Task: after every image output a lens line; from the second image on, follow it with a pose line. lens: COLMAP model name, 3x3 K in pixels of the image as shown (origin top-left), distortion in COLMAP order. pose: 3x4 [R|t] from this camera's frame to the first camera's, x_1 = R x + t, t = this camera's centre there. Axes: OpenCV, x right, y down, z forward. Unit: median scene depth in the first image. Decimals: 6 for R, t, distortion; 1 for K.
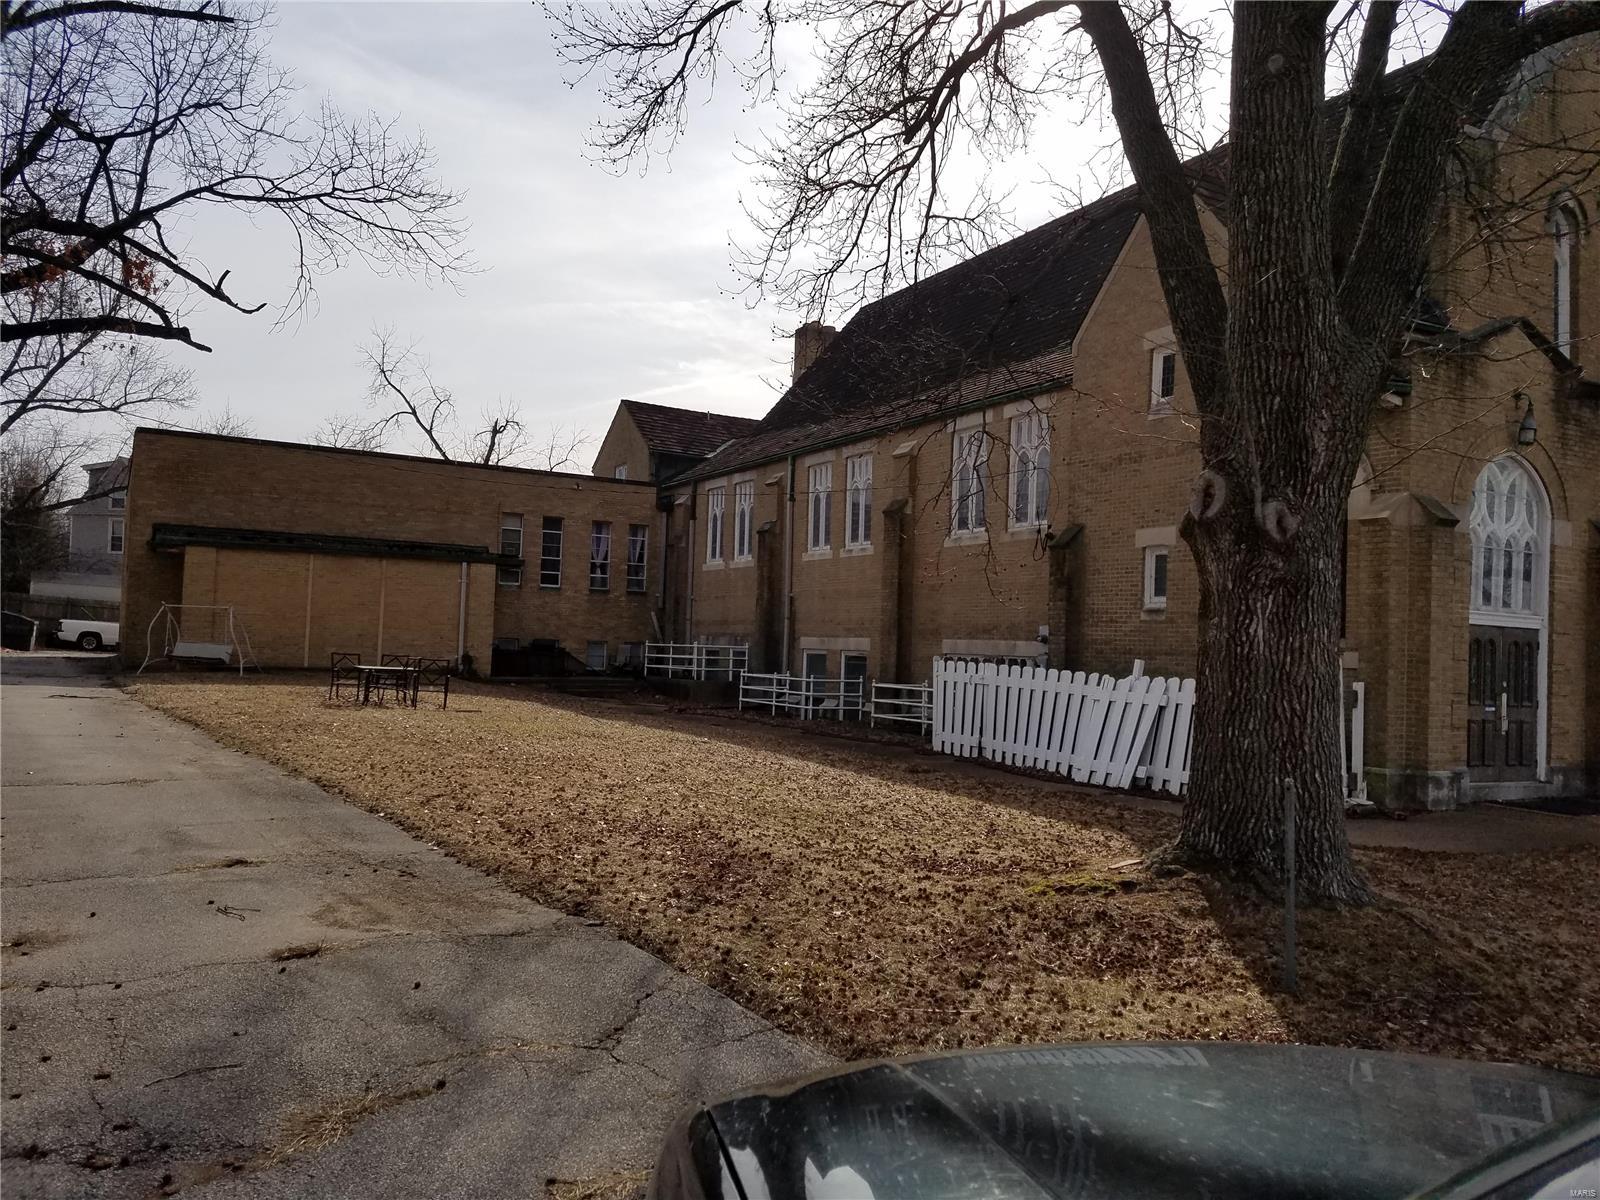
lens RADIAL K [[1239.8, 0, 800.0], [0, 1239.8, 600.0], [0, 0, 1]] dist [0.121382, -0.162589]
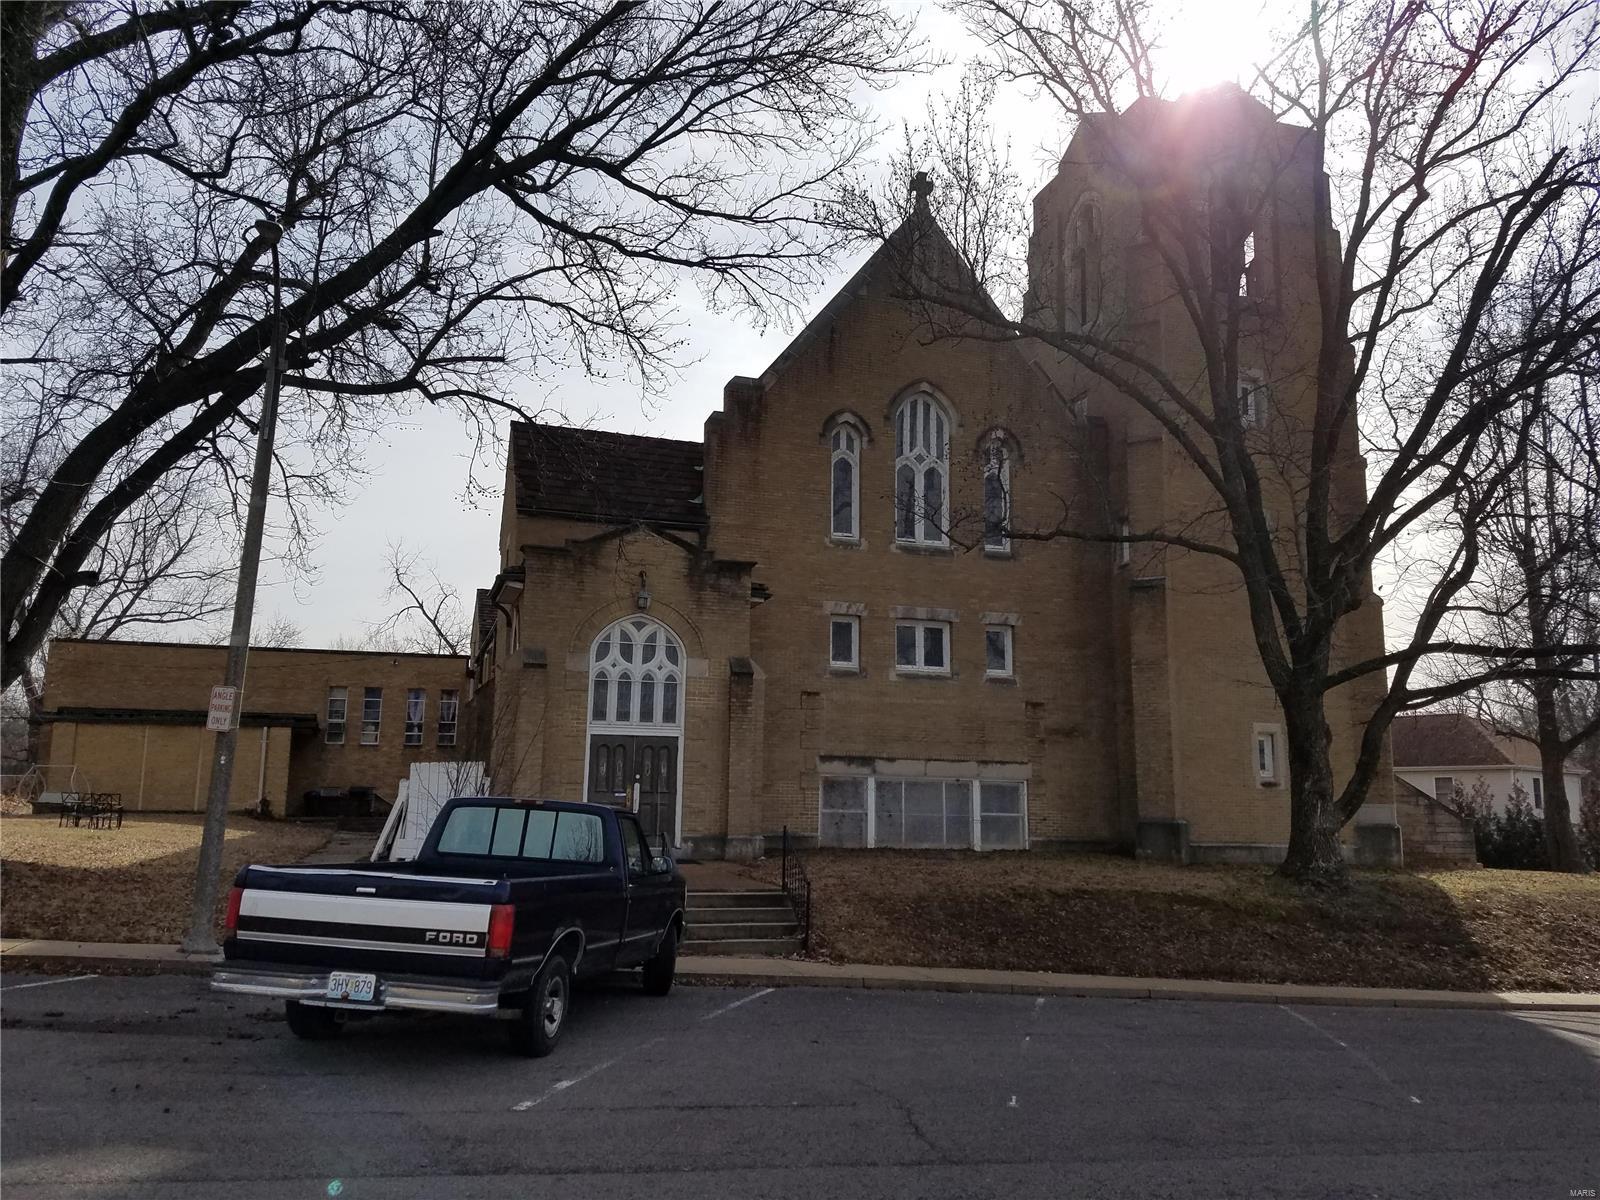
lens RADIAL K [[1239.8, 0, 800.0], [0, 1239.8, 600.0], [0, 0, 1]] dist [0.121382, -0.162589]
pose [[0.979646, -0.058313, -0.192076, 0.531277], [0.032634, 0.990411, -0.134240, 0.033224], [0.198063, 0.125240, 0.972155, -0.177144]]
